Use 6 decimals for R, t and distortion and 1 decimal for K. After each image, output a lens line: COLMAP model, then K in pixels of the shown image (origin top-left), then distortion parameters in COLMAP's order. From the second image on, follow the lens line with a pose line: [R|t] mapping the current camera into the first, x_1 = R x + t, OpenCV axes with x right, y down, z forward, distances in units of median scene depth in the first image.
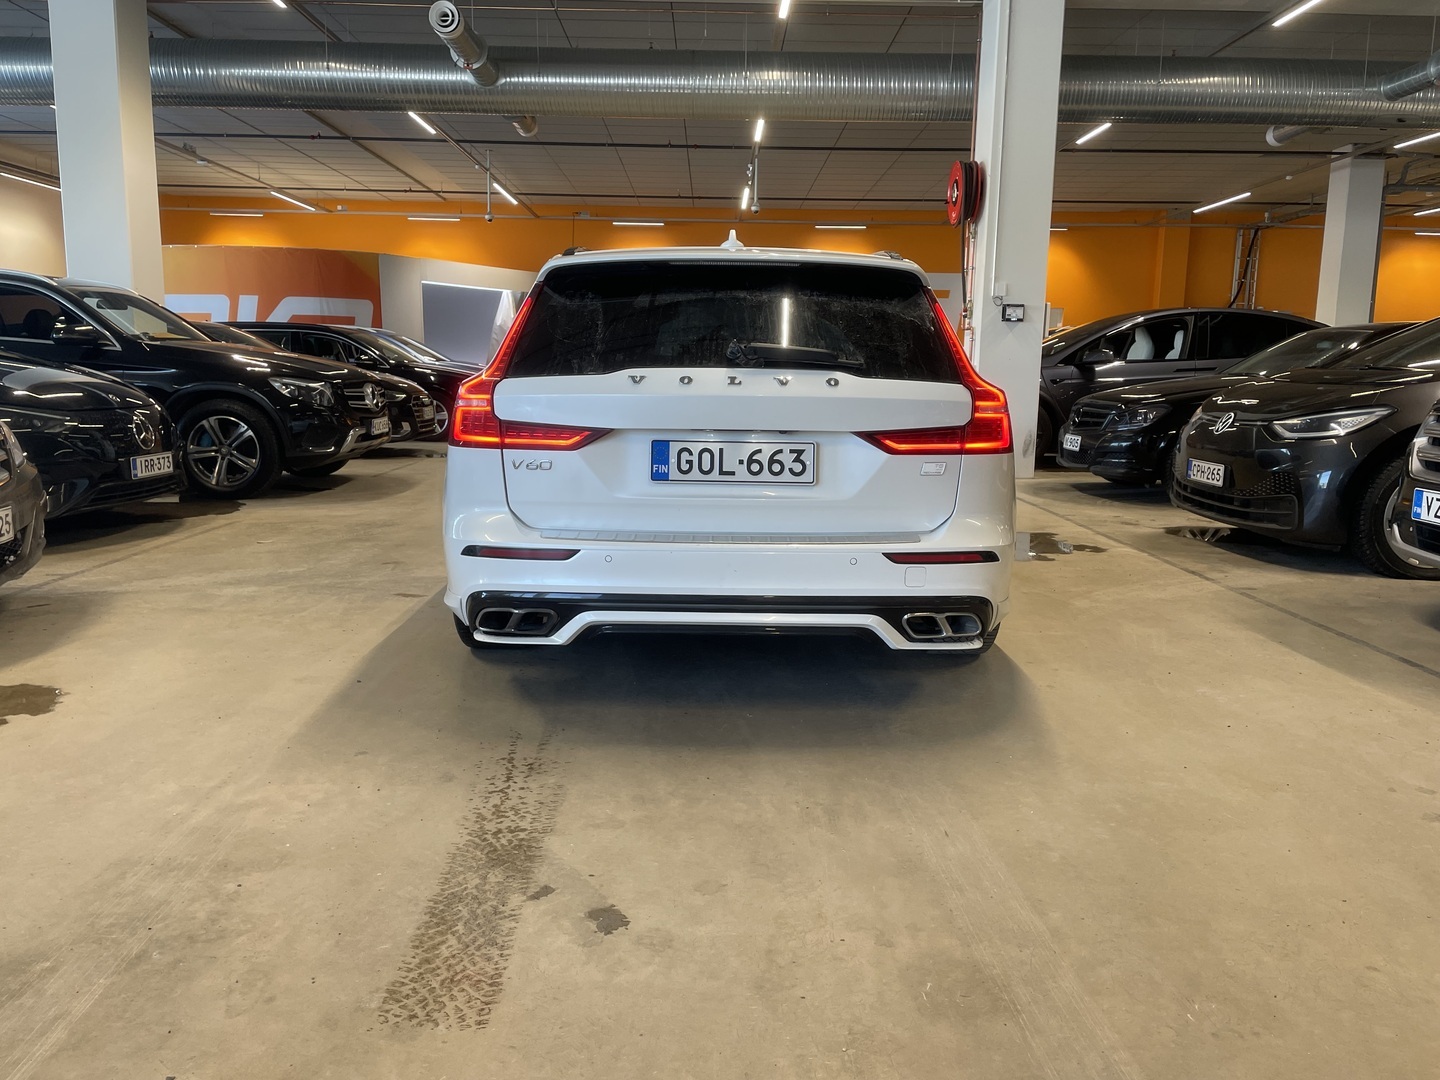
lens RADIAL K [[1082.7, 0, 727.0], [0, 1082.7, 537.5], [0, 0, 1]] dist [0.074285, -0.085868]
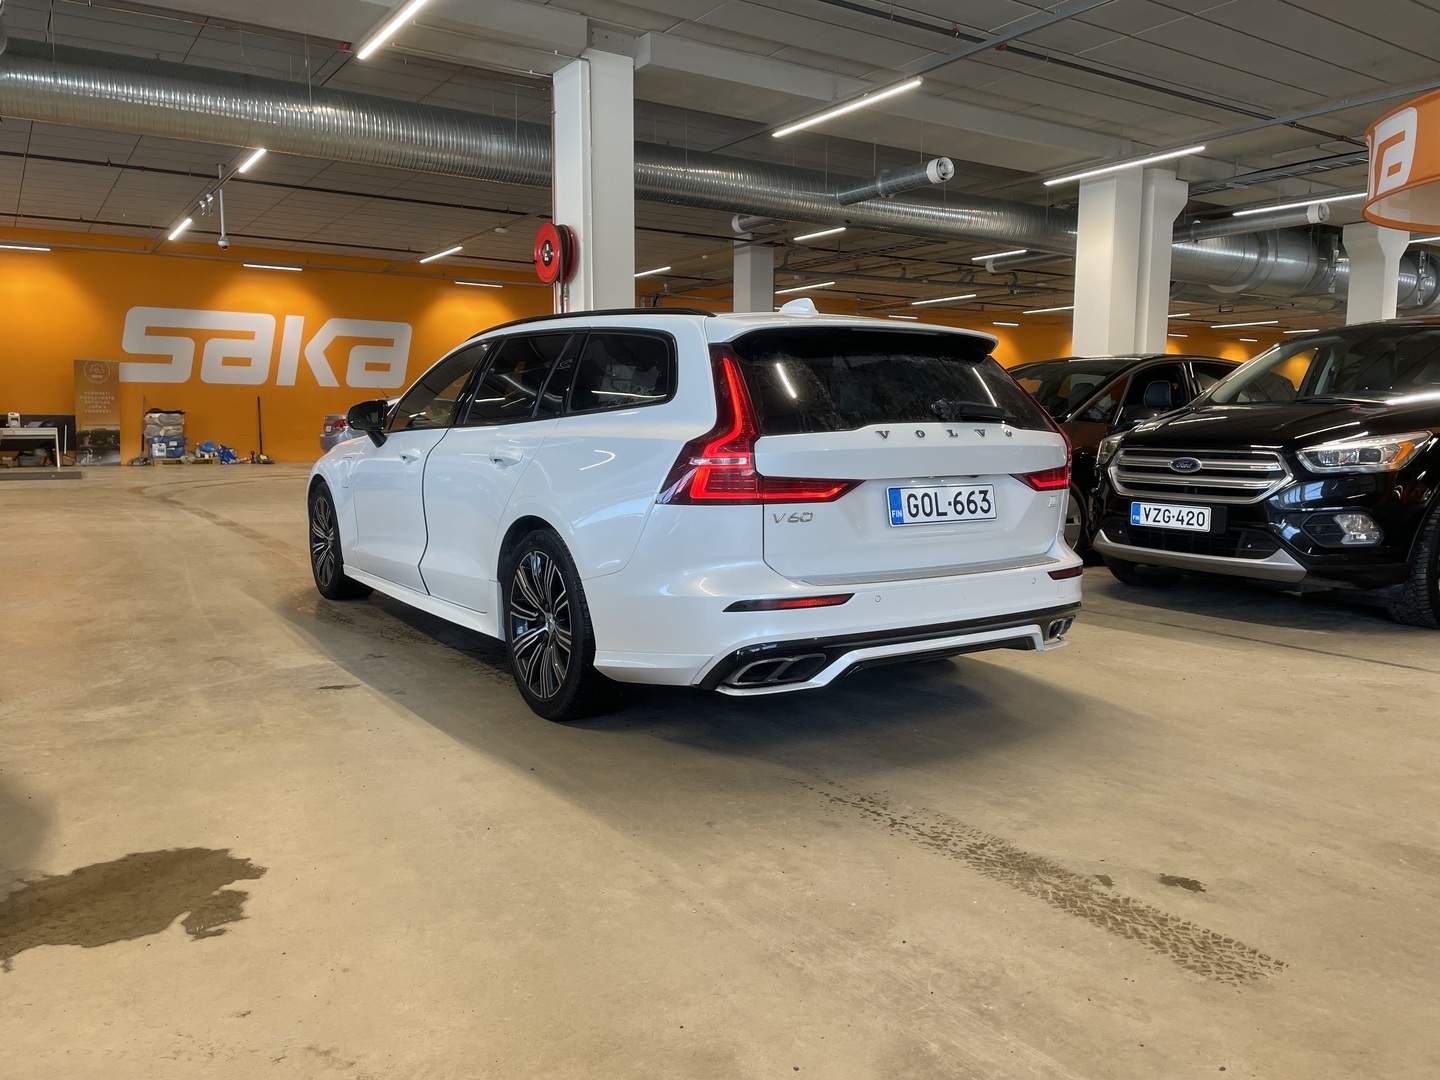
lens RADIAL K [[1082.7, 0, 716.1], [0, 1082.7, 538.6], [0, 0, 1]] dist [0.074285, -0.085868]
pose [[0.838958, -0.069602, 0.539727, -0.825932], [0.092149, 0.995635, -0.014842, -0.039114], [-0.536338, 0.062187, 0.841709, 0.169230]]
